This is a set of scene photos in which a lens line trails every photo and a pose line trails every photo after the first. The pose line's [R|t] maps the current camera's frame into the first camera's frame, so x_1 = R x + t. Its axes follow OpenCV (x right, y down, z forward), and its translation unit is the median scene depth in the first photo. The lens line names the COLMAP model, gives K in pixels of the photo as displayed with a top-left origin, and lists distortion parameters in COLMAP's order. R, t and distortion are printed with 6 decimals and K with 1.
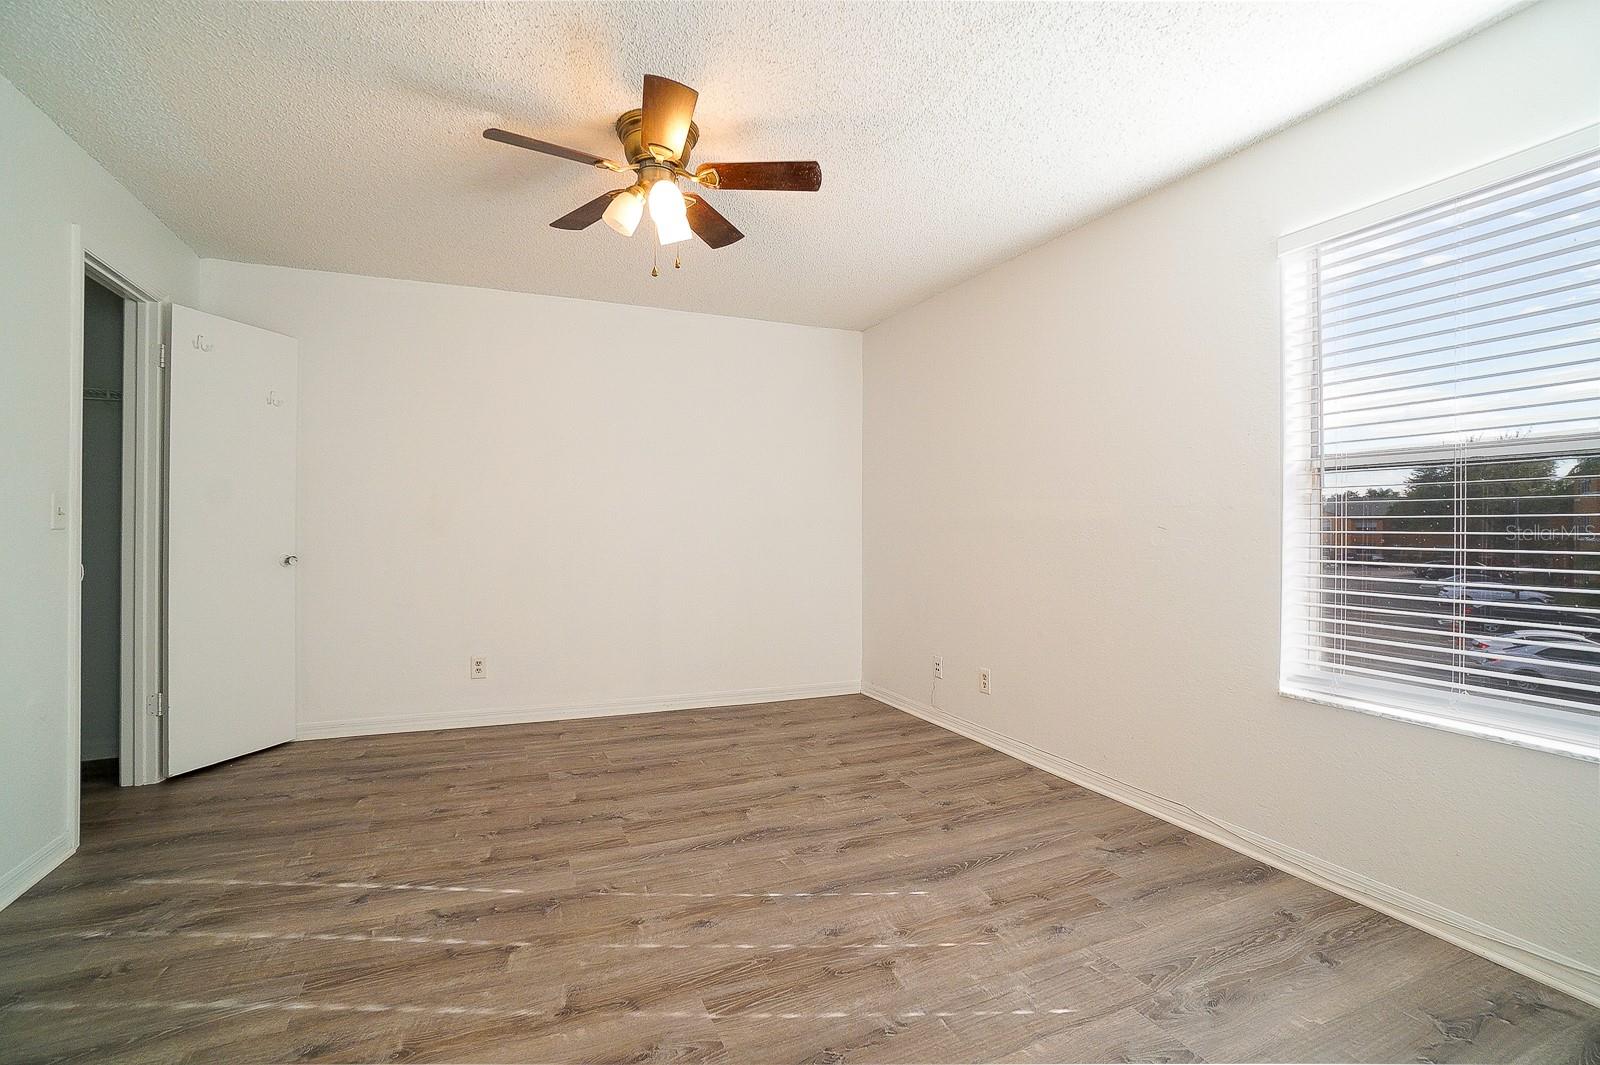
lens RADIAL K [[773.7, 0, 800.0], [0, 773.7, 528.5], [0, 0, 1]] dist [-0.000080, 0.006263]
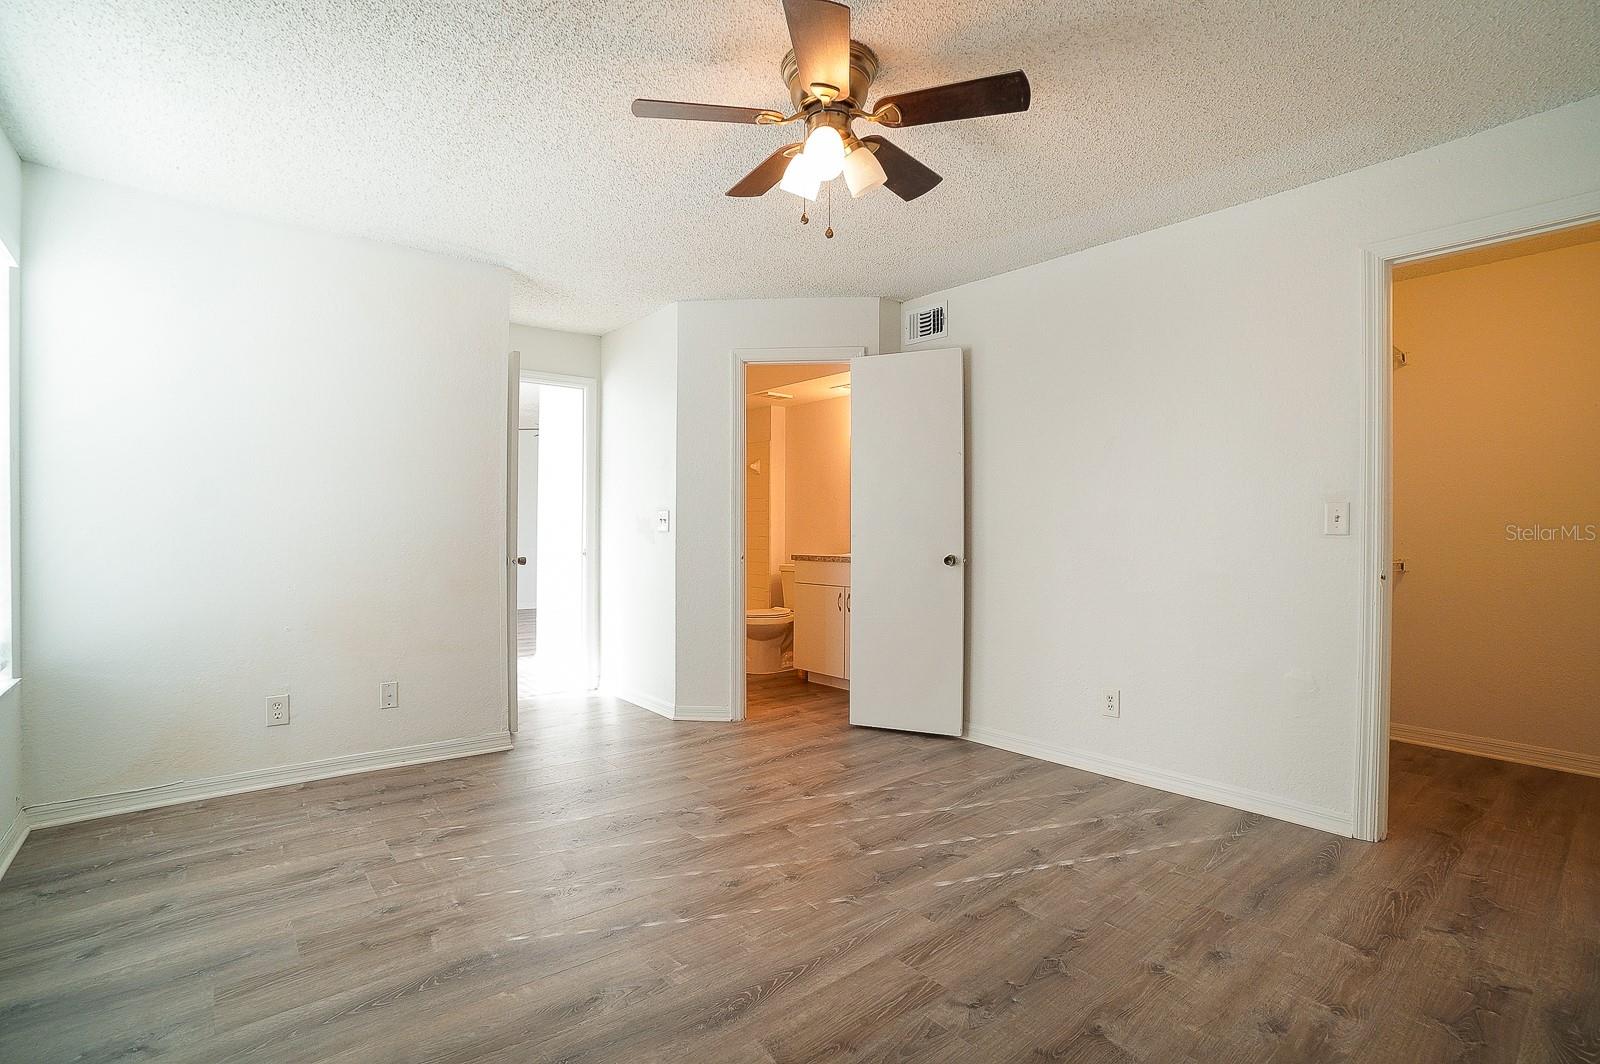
lens RADIAL K [[773.7, 0, 800.3], [0, 773.7, 530.7], [0, 0, 1]] dist [-0.000080, 0.006263]
pose [[-0.963932, -0.006023, -0.266082, 0.068826], [-0.006793, 0.999975, 0.001974, 0.001904], [0.266064, 0.003710, -0.963948, 1.802535]]
